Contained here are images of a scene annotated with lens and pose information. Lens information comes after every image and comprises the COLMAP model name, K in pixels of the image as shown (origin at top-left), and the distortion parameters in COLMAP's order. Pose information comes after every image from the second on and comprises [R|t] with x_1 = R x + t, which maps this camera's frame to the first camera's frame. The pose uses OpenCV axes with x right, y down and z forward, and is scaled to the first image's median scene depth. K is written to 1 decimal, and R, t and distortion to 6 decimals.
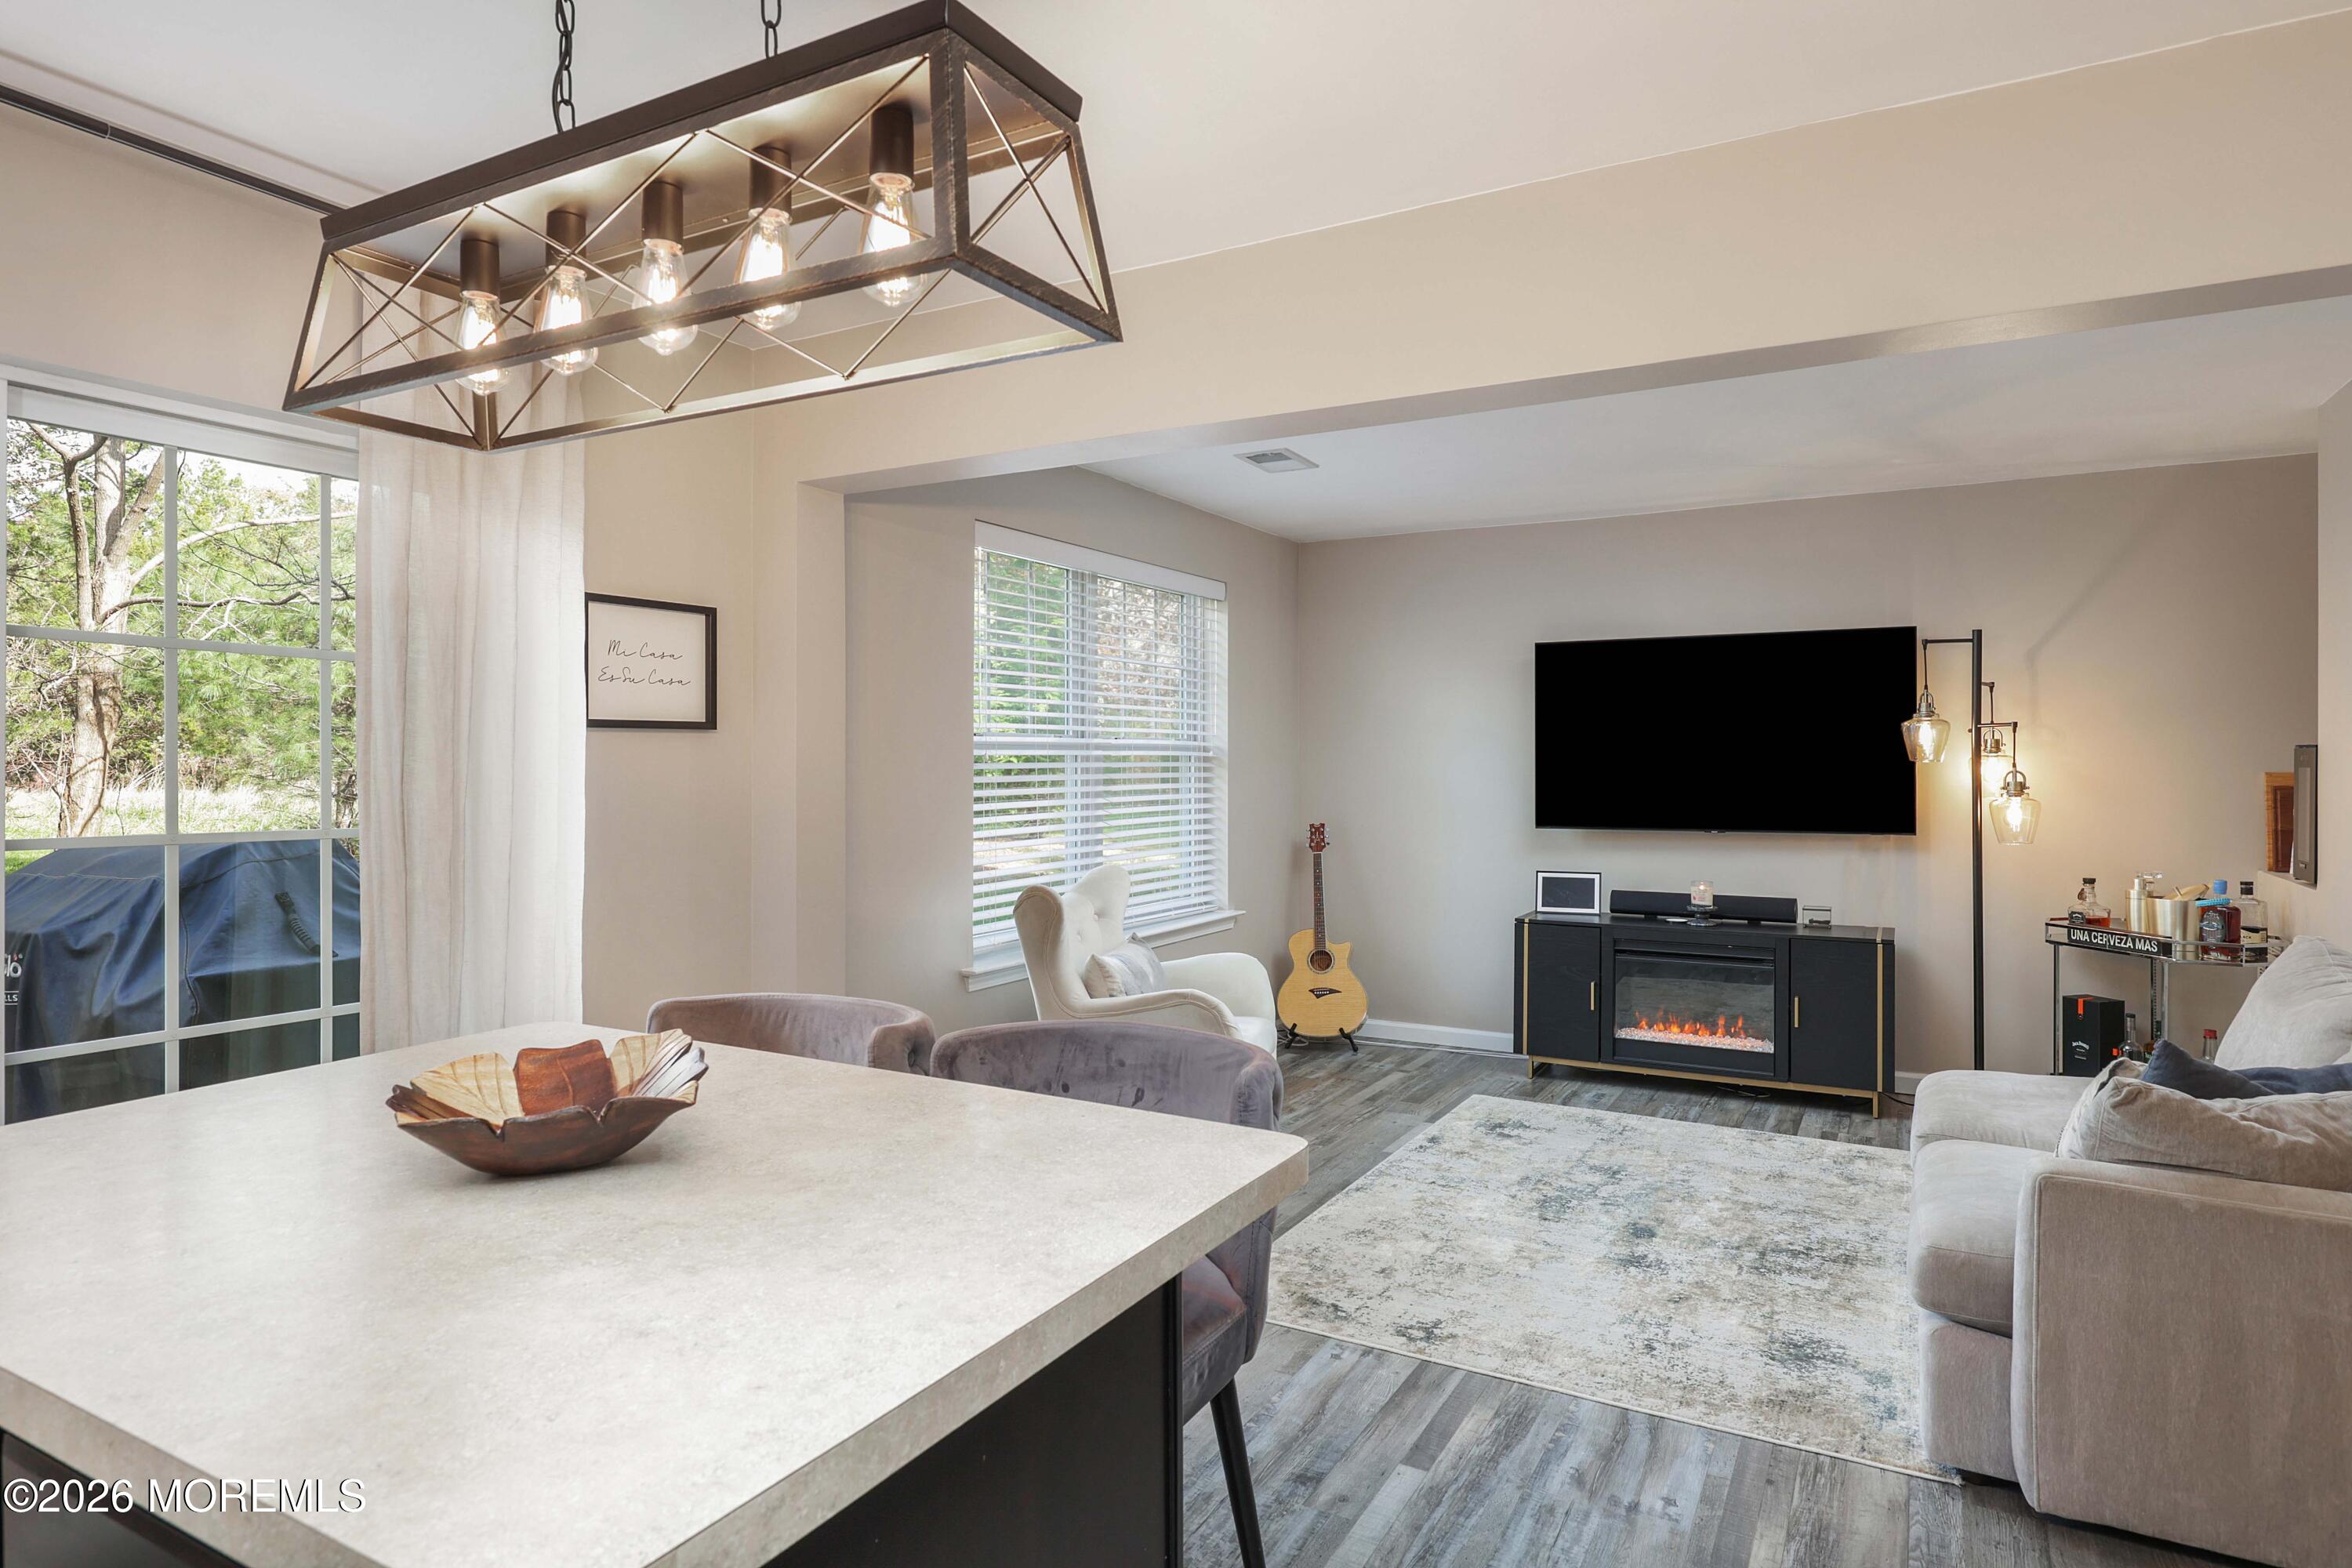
lens RADIAL K [[1264.7, 0, 1176.0], [0, 1264.7, 784.0], [0, 0, 1]] dist [0.001591, 0.000565]
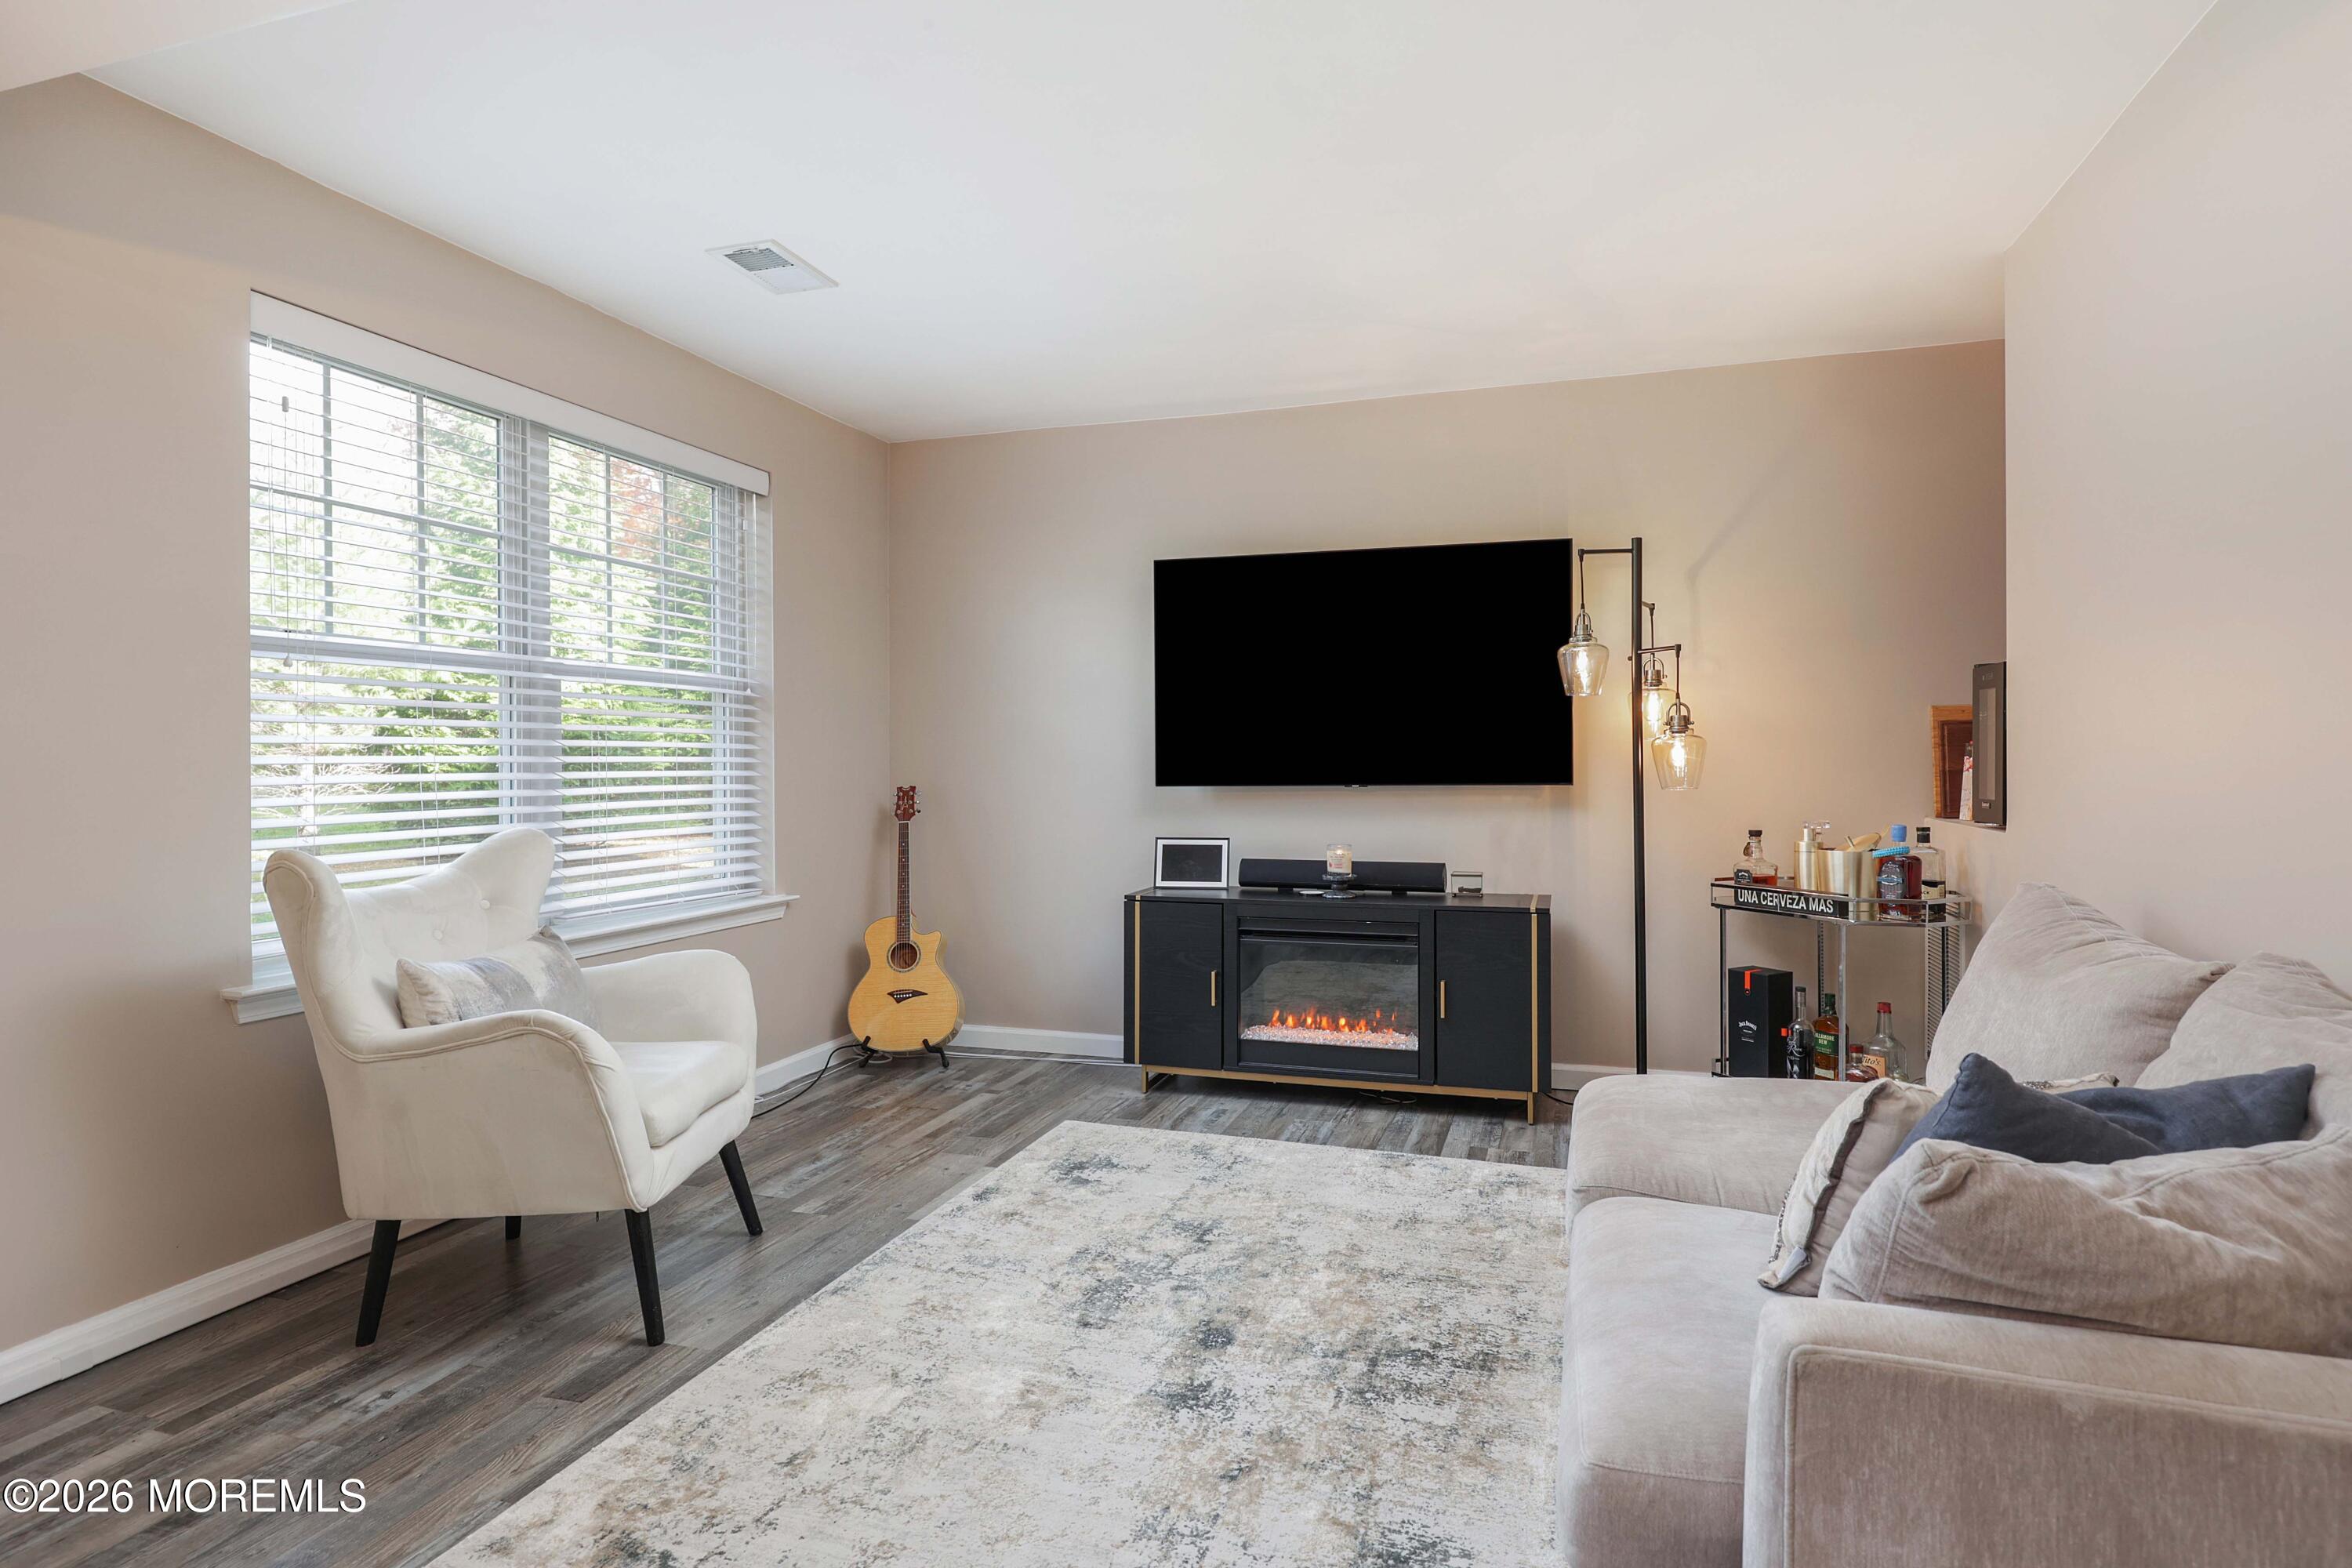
lens RADIAL K [[1269.3, 0, 1183.7], [0, 1269.3, 760.8], [0, 0, 1]] dist [0.002736, 0.000665]
pose [[0.973627, 0.001692, 0.228140, 0.150068], [0.001120, 0.999925, -0.012197, 0.038099], [-0.228143, 0.012131, 0.973552, 0.253727]]
